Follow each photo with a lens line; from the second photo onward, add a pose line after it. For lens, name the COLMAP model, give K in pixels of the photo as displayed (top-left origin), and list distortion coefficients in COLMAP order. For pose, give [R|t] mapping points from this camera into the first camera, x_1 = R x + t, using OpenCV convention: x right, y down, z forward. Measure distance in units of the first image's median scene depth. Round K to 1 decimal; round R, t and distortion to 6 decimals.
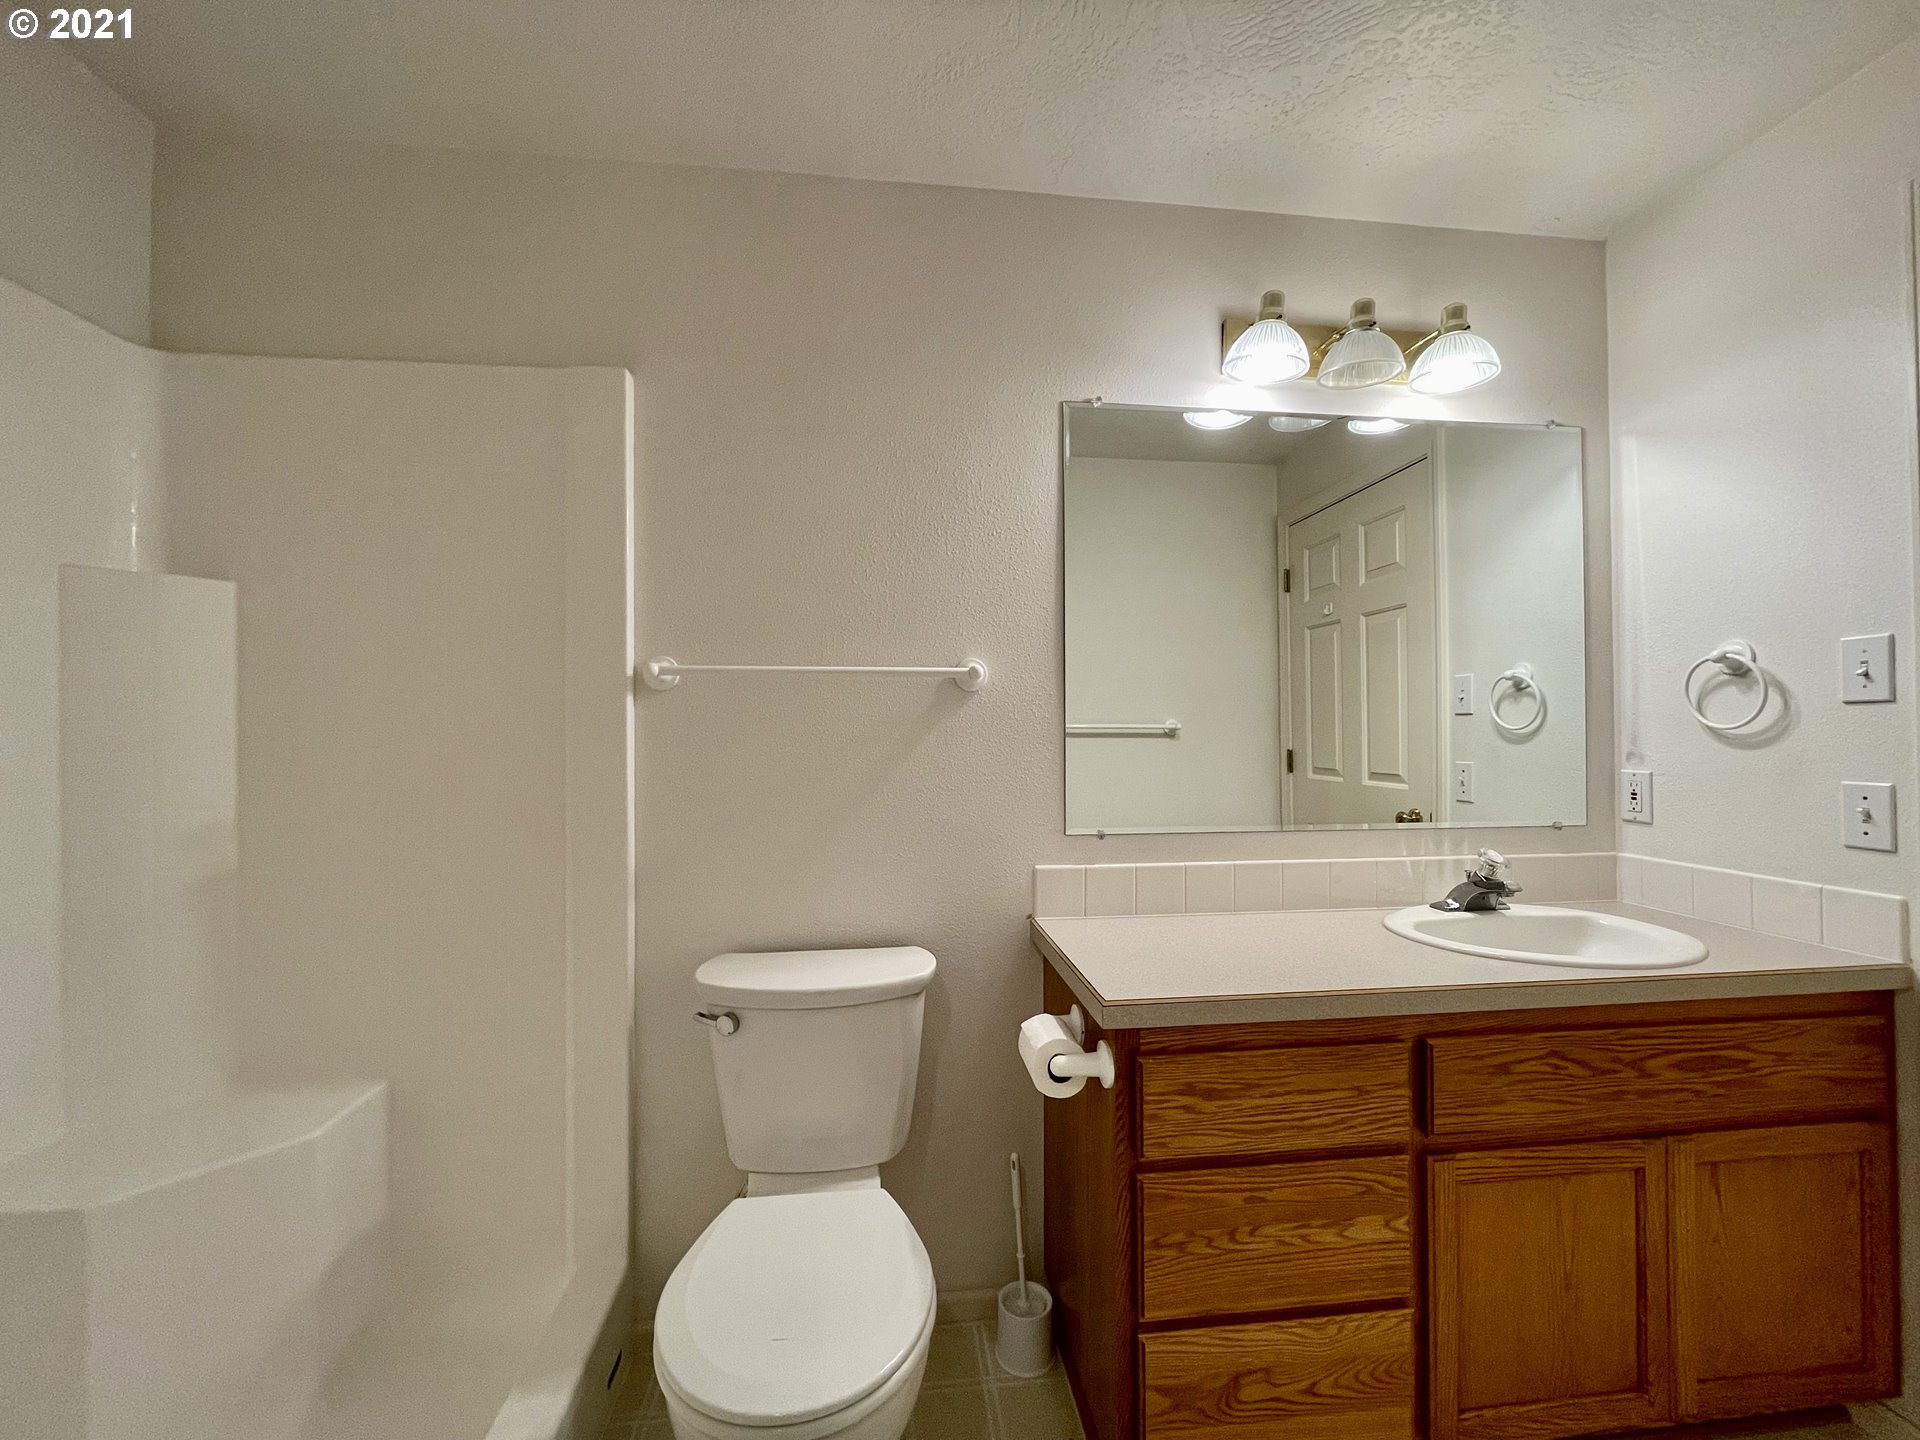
lens RADIAL K [[771.4, 0, 961.6], [0, 771.4, 724.5], [0, 0, 1]] dist [-0.001857, -0.000627]
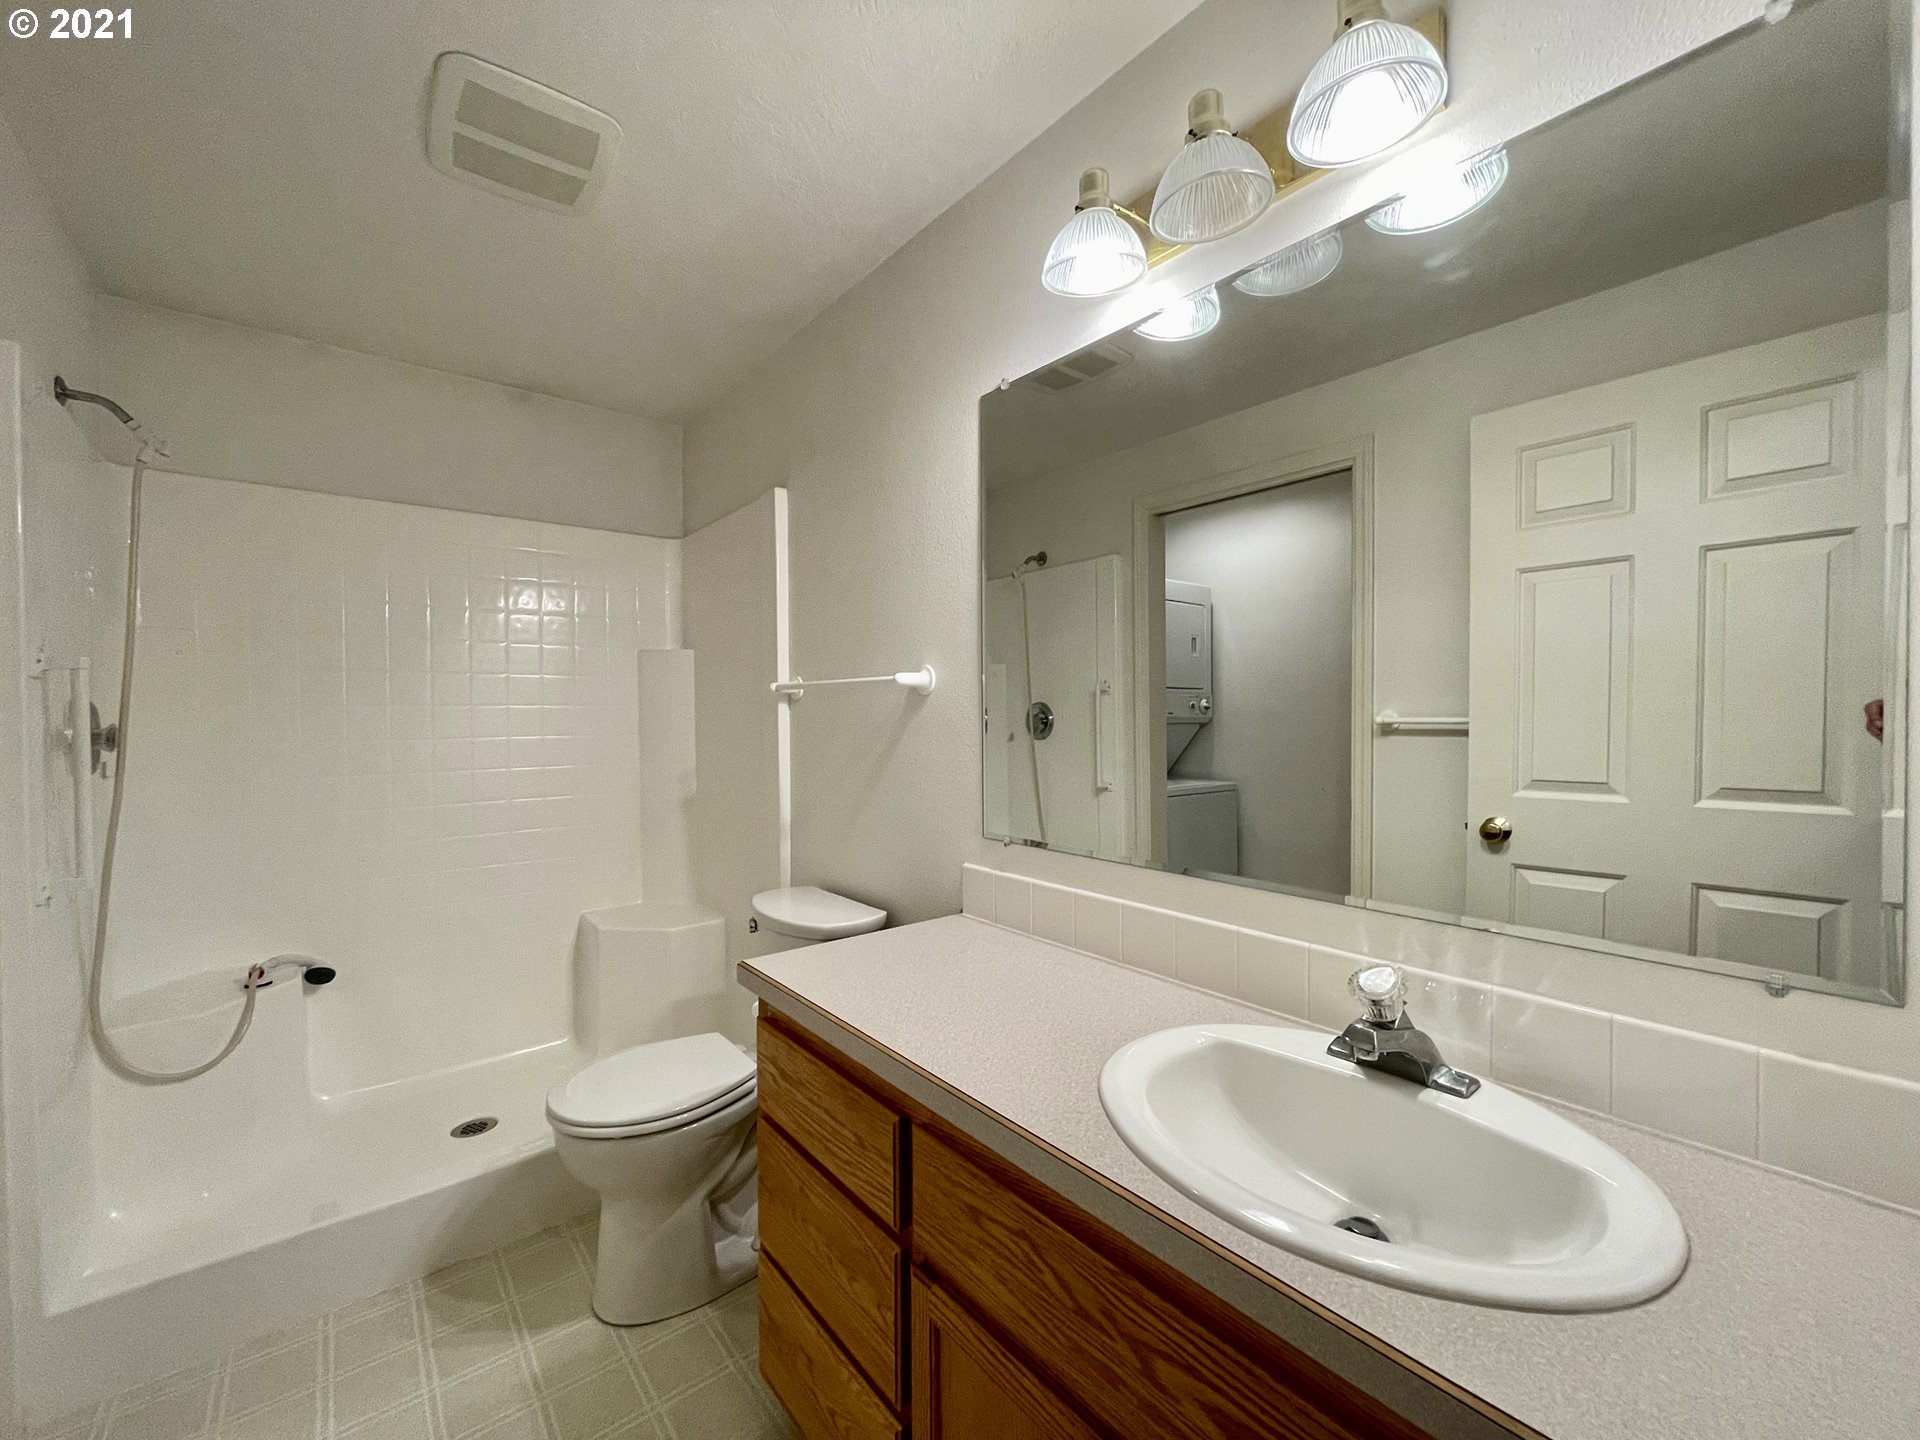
lens RADIAL K [[771.4, 0, 961.6], [0, 771.4, 724.5], [0, 0, 1]] dist [-0.001857, -0.000627]
pose [[0.538316, 0.012127, -0.842656, 1.290270], [0.014542, 0.999614, 0.023675, -0.036145], [0.842618, -0.024998, 0.537931, 0.597799]]
